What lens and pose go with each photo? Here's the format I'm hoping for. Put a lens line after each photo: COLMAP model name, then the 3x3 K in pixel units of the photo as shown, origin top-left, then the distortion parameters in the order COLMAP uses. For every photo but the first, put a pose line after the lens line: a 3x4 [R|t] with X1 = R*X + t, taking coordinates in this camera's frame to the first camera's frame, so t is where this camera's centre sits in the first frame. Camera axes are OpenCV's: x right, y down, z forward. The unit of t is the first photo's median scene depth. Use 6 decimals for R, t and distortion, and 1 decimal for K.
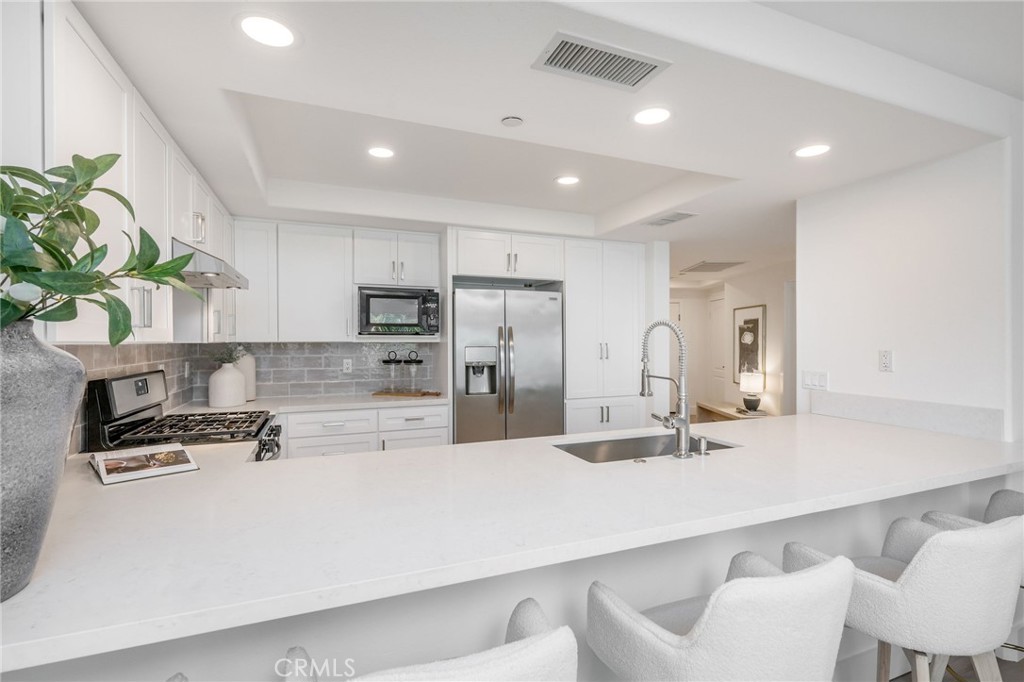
lens RADIAL K [[501.2, 0, 519.1], [0, 501.2, 344.5], [0, 0, 1]] dist [0.017694, 0.000195]
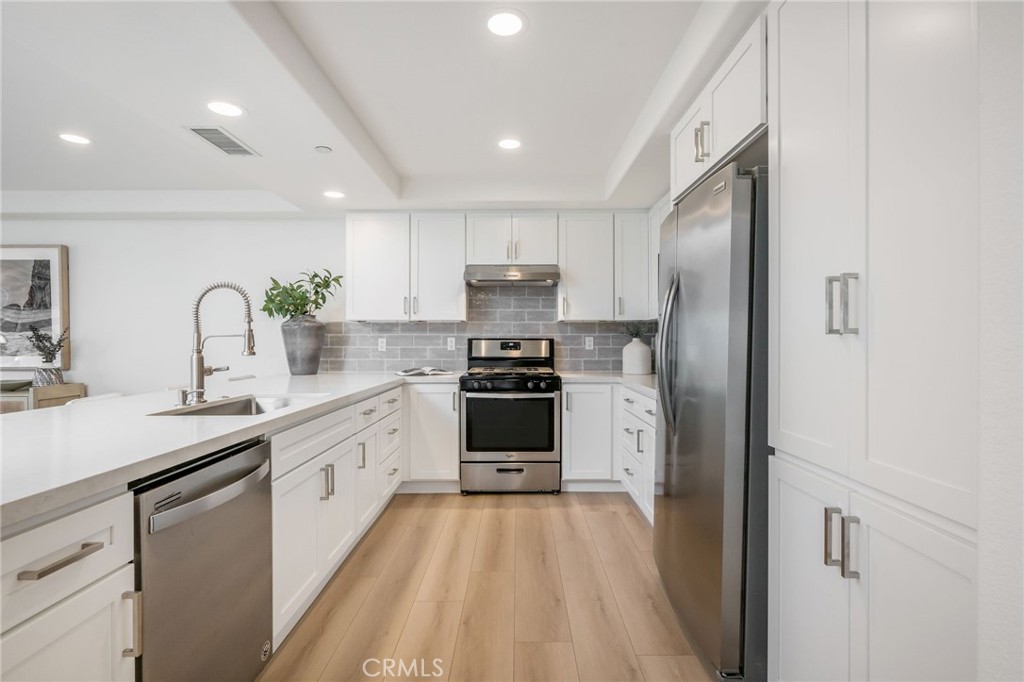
lens RADIAL K [[501.2, 0, 509.7], [0, 501.2, 336.6], [0, 0, 1]] dist [0.017694, 0.000195]
pose [[-0.388143, 0.003324, -0.921593, 0.534074], [-0.004139, 0.999977, 0.005350, 0.026058], [0.921590, 0.005891, -0.388120, 1.028050]]
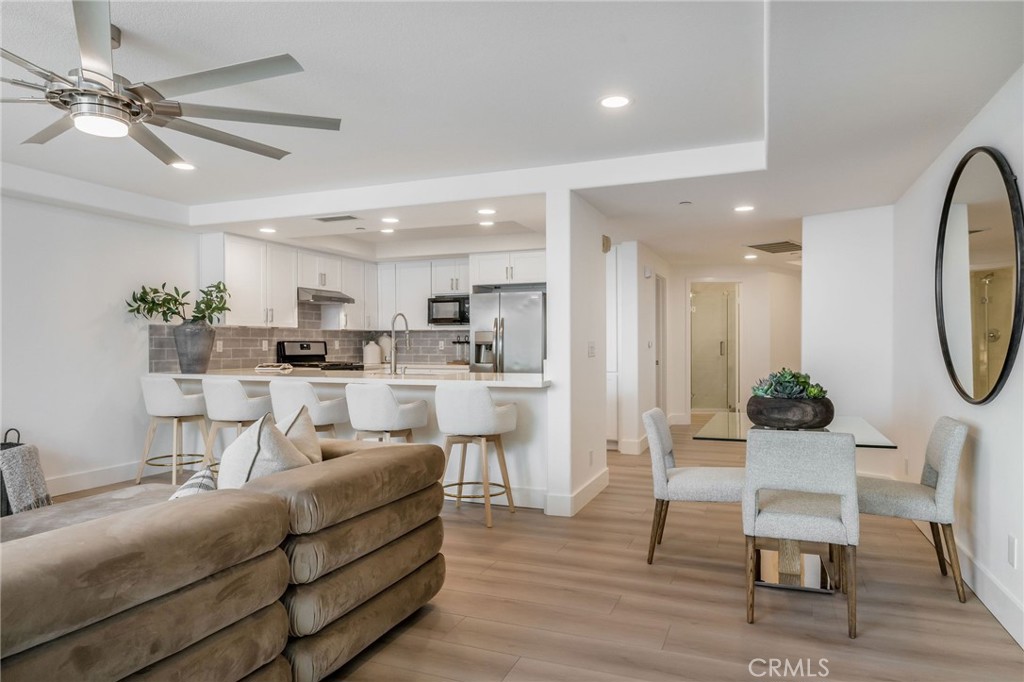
lens RADIAL K [[624.2, 0, 506.4], [0, 624.2, 343.2], [0, 0, 1]] dist [0.001466, -0.000360]
pose [[0.723700, 0.000138, -0.690114, 1.236147], [-0.004312, 0.999981, -0.004322, 0.046235], [0.690101, 0.006104, 0.723687, -0.305647]]
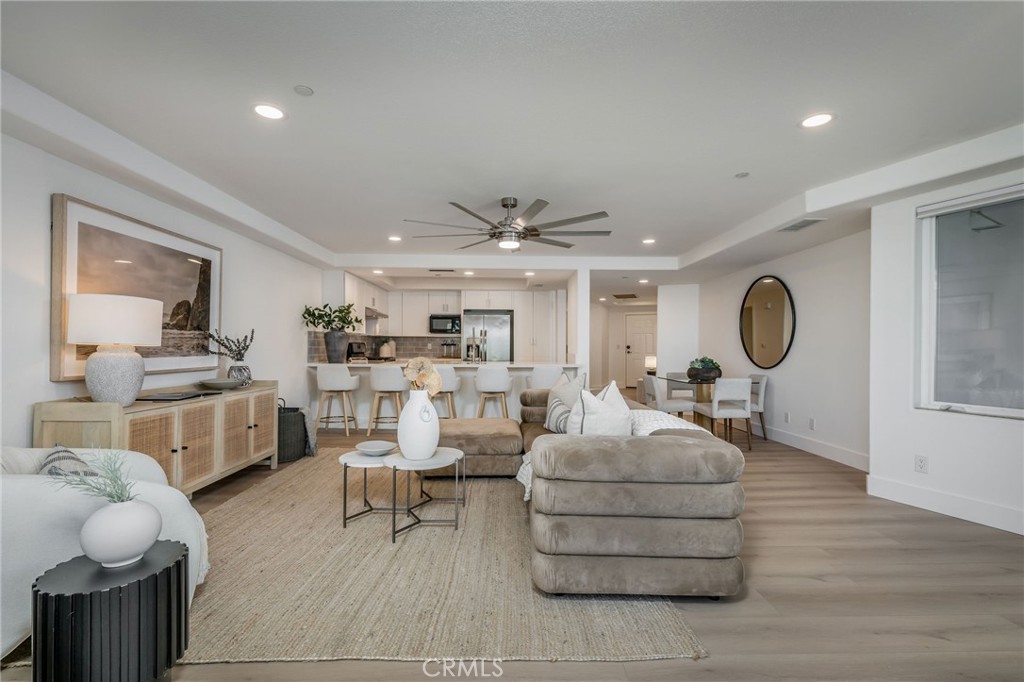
lens RADIAL K [[469.6, 0, 510.4], [0, 469.6, 345.6], [0, 0, 1]] dist [-0.002832, -0.000039]
pose [[0.938039, 0.006601, -0.346467, 0.879624], [-0.010200, 0.999911, -0.008565, 0.058195], [0.346380, 0.011569, 0.938023, -1.090951]]
